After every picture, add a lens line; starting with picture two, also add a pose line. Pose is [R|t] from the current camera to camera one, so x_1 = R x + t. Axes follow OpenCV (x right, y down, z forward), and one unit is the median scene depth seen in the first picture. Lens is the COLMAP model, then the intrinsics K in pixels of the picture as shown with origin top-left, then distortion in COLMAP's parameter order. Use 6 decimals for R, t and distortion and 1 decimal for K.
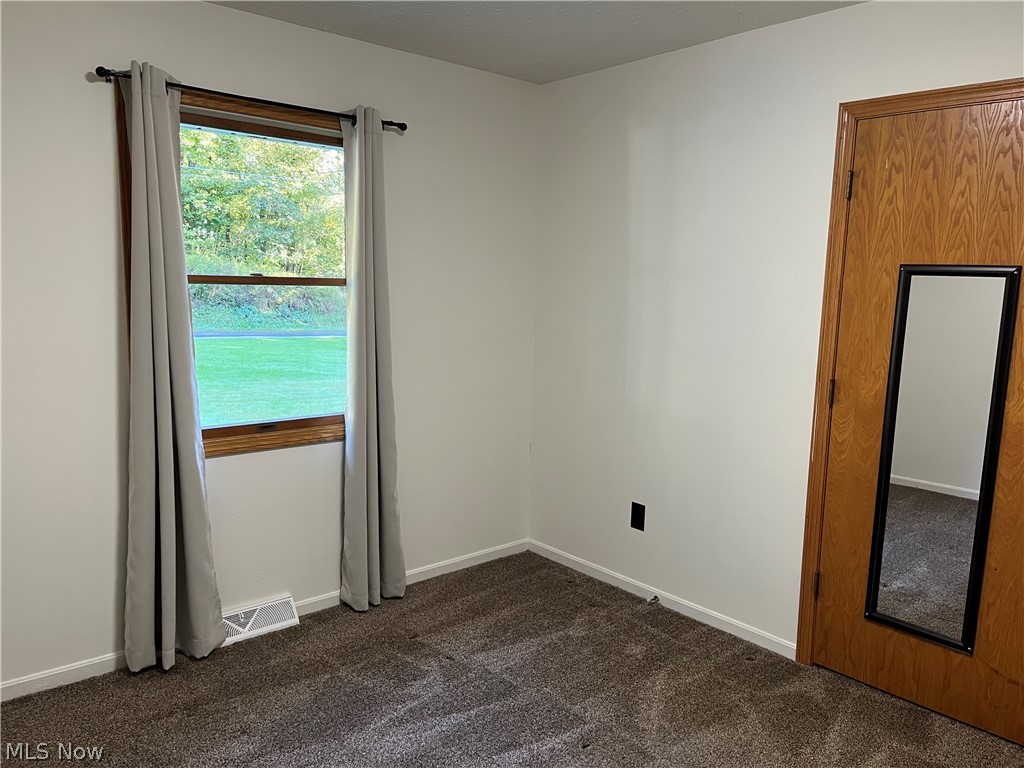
lens RADIAL K [[804.0, 0, 514.4], [0, 804.0, 400.0], [0, 0, 1]] dist [0.029557, -0.007342]
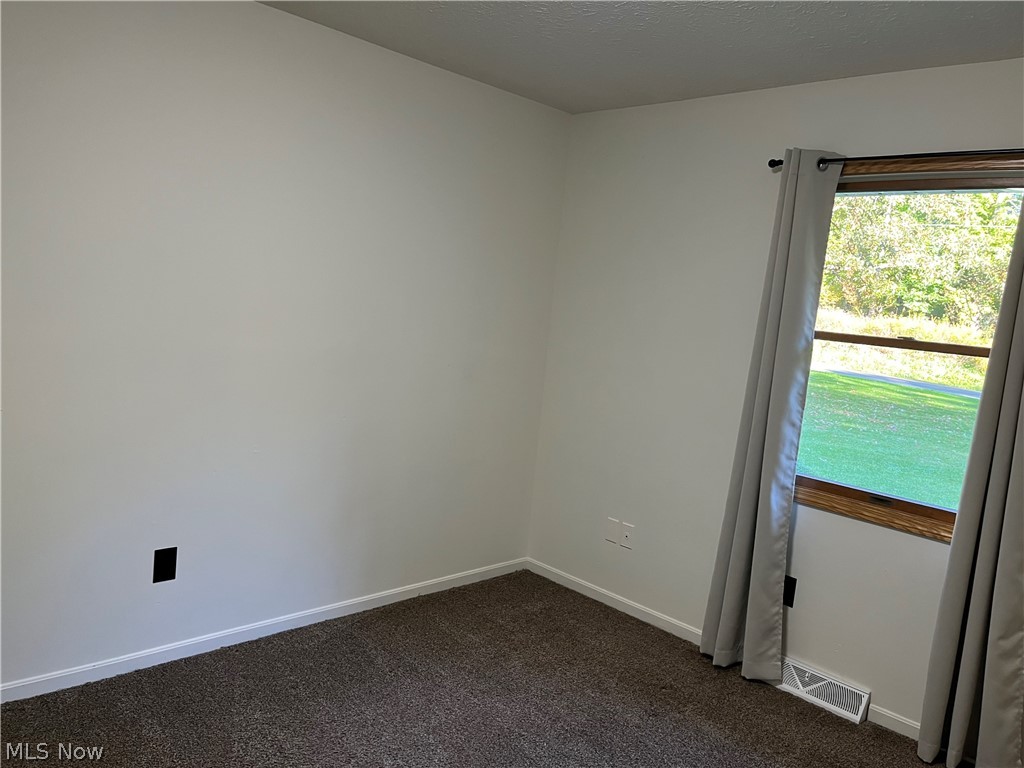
lens RADIAL K [[772.6, 0, 509.5], [0, 772.6, 385.9], [0, 0, 1]] dist [0.028678, -0.004136]
pose [[0.045907, 0.098017, -0.994125, 0.576288], [-0.244364, 0.966042, 0.083964, -0.066305], [0.968596, 0.239073, 0.068300, 0.518924]]
